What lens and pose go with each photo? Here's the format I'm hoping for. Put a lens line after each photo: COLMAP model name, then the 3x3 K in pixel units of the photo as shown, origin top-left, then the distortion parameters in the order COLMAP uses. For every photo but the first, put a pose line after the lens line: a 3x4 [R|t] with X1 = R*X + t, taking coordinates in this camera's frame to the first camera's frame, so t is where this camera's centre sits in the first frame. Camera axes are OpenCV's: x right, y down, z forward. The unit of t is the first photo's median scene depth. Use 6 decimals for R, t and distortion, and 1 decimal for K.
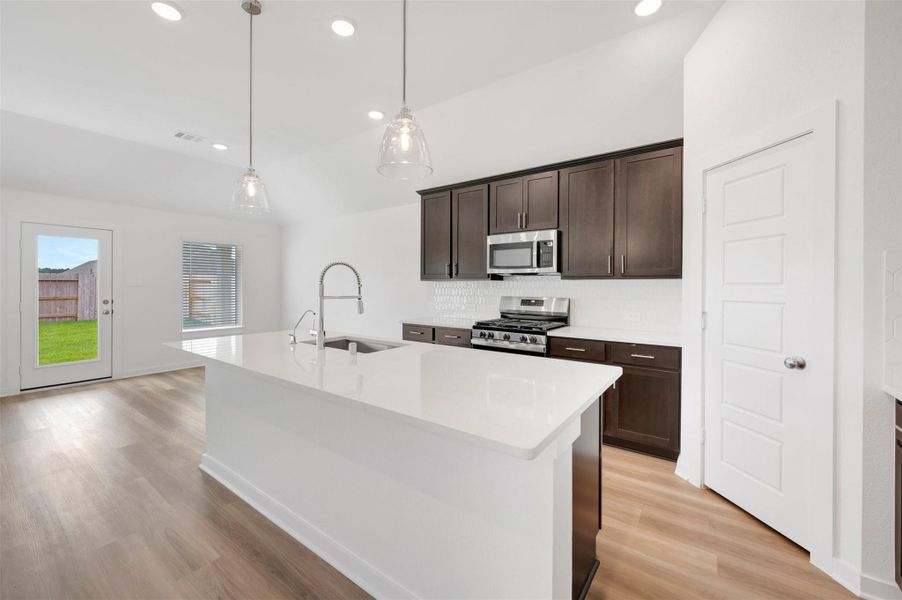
lens RADIAL K [[361.7, 0, 453.2], [0, 361.7, 288.5], [0, 0, 1]] dist [0.000078, -0.000101]
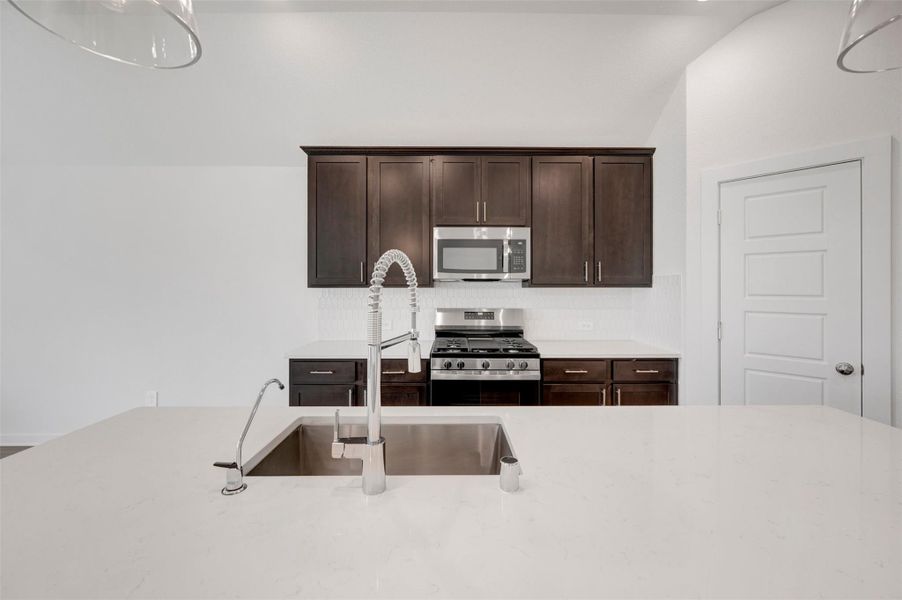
lens RADIAL K [[361.7, 0, 453.2], [0, 361.7, 288.5], [0, 0, 1]] dist [0.000078, -0.000101]
pose [[0.805416, -0.004877, 0.592690, -0.333933], [0.006547, 0.999978, -0.000669, -0.022826], [-0.592674, 0.004419, 0.805430, 0.421484]]
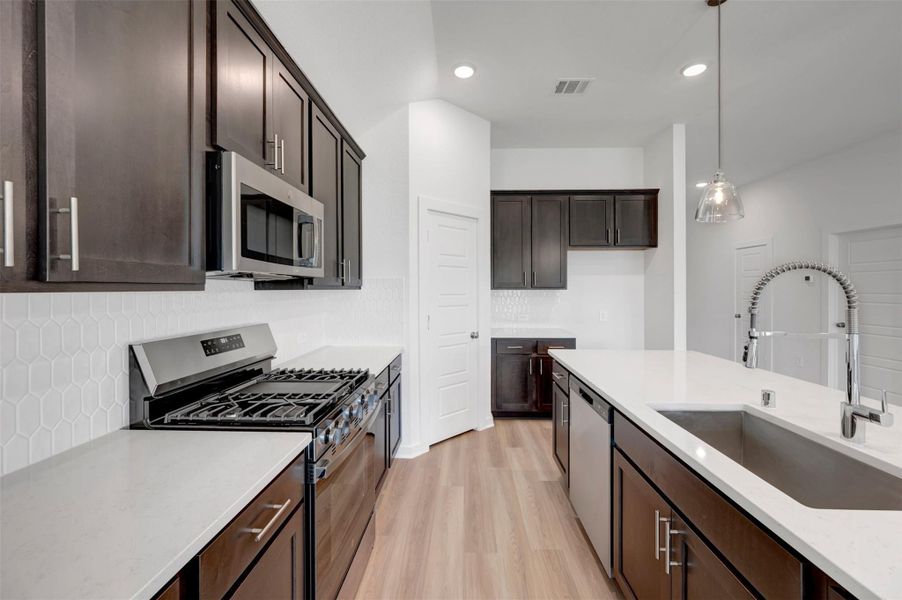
lens RADIAL K [[361.7, 0, 453.2], [0, 361.7, 288.5], [0, 0, 1]] dist [0.000078, -0.000101]
pose [[-0.558725, -0.003767, 0.829345, -0.302795], [0.005532, 0.999951, 0.008269, -0.030614], [-0.829335, 0.009208, -0.558676, 1.106405]]
